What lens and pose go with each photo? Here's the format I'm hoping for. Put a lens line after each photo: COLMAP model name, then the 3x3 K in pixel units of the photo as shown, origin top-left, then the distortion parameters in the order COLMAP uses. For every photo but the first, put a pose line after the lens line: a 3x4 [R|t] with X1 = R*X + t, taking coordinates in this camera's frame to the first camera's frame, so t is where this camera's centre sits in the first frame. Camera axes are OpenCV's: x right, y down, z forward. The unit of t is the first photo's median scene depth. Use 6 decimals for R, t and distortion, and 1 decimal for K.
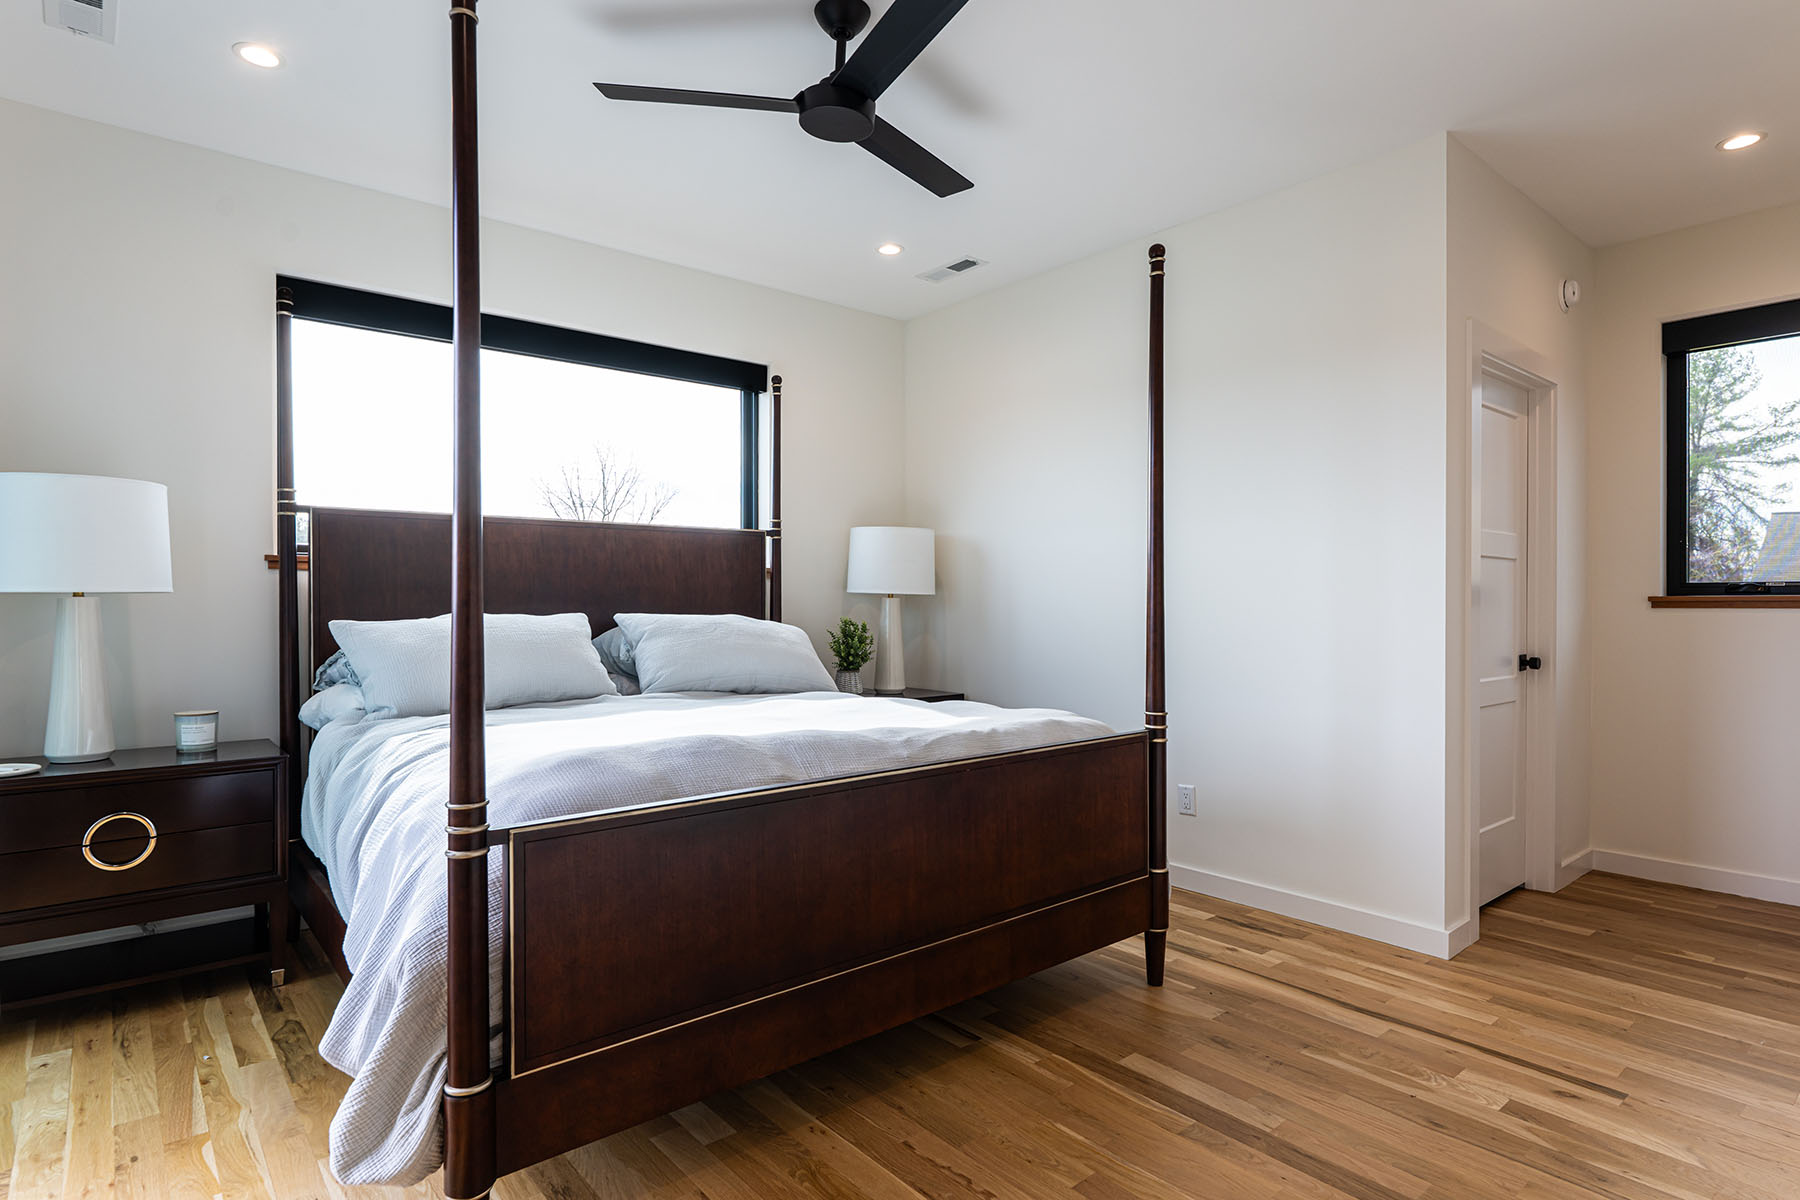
lens RADIAL K [[896.4, 0, 891.5], [0, 896.4, 601.3], [0, 0, 1]] dist [-0.040452, -0.001192]
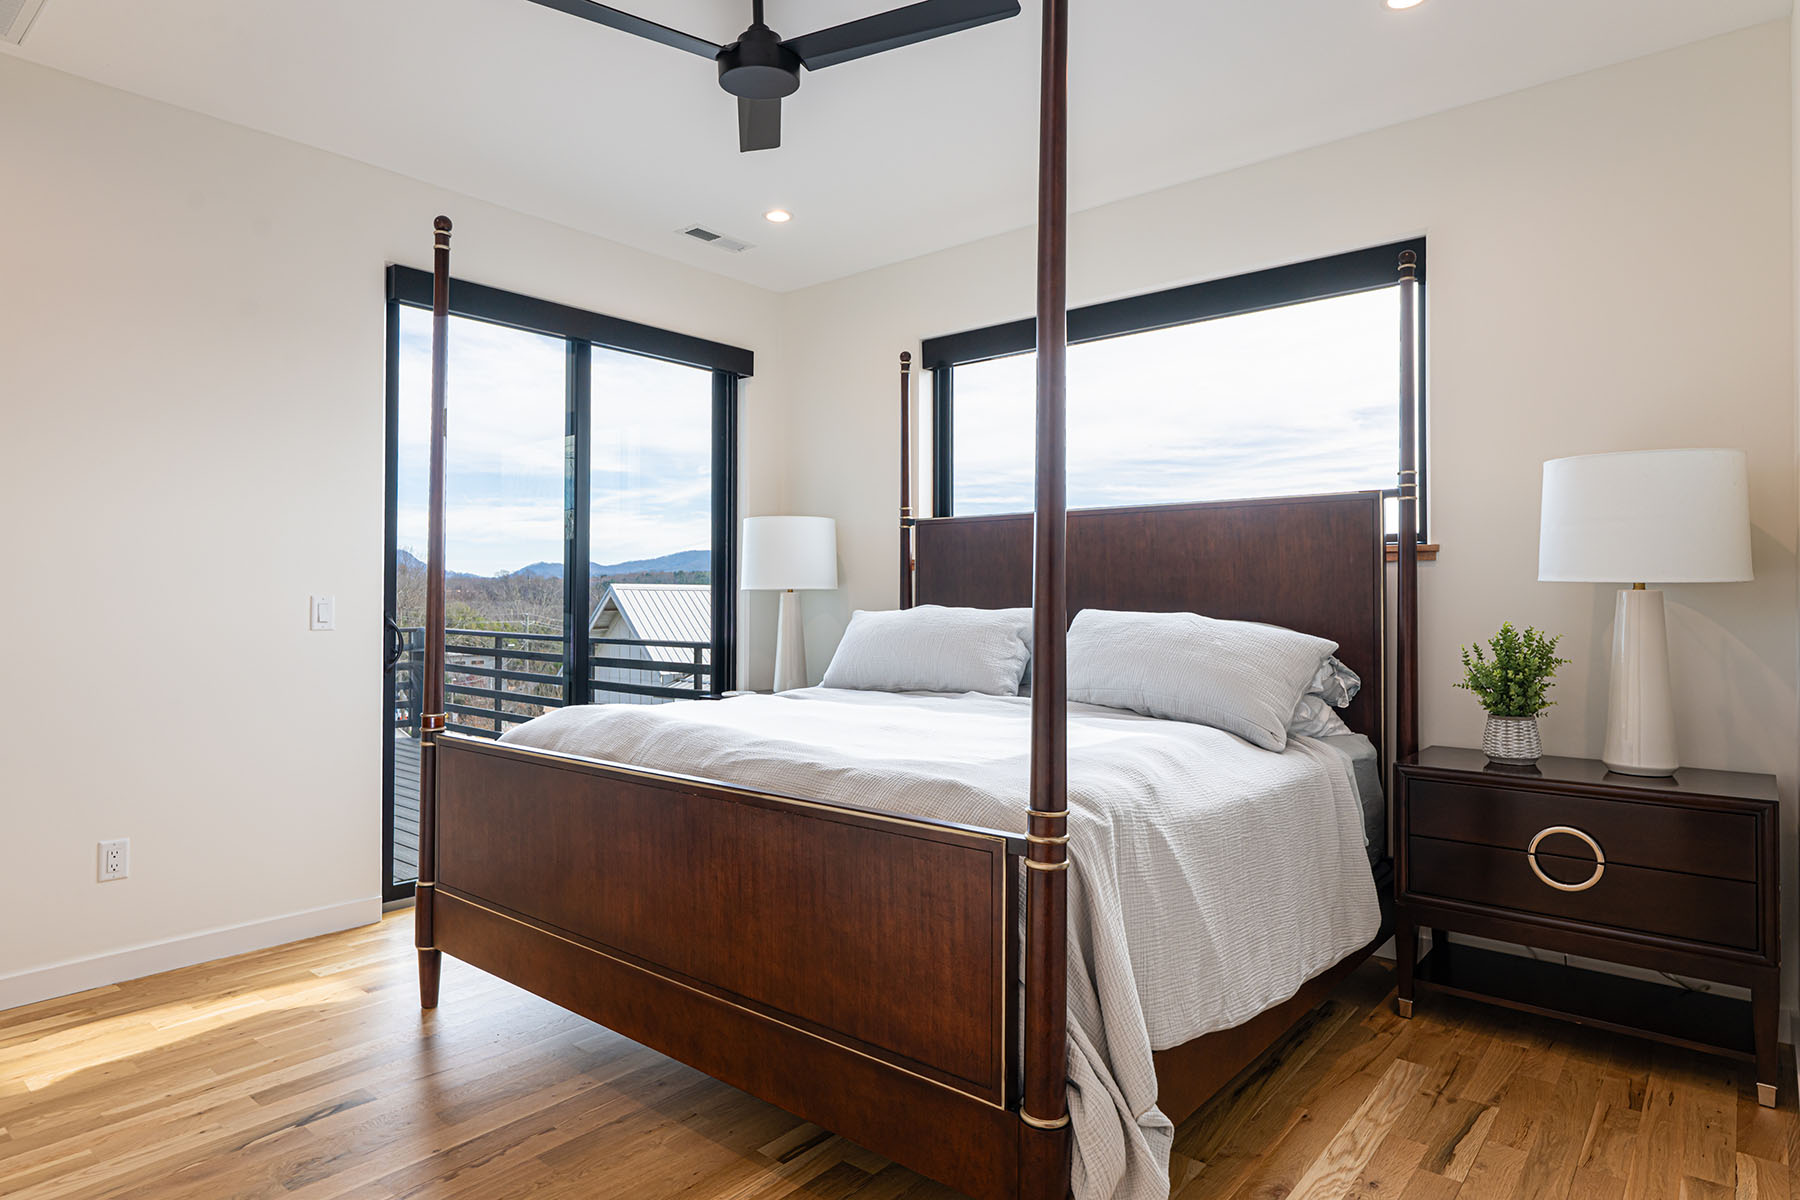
lens RADIAL K [[1026.5, 0, 854.4], [0, 1026.5, 552.3], [0, 0, 1]] dist [0.003919, -0.000751]
pose [[0.133249, -0.040610, -0.990250, 0.942479], [-0.003673, 0.999133, -0.041468, -0.000029], [0.991076, 0.009162, 0.132984, 0.871314]]
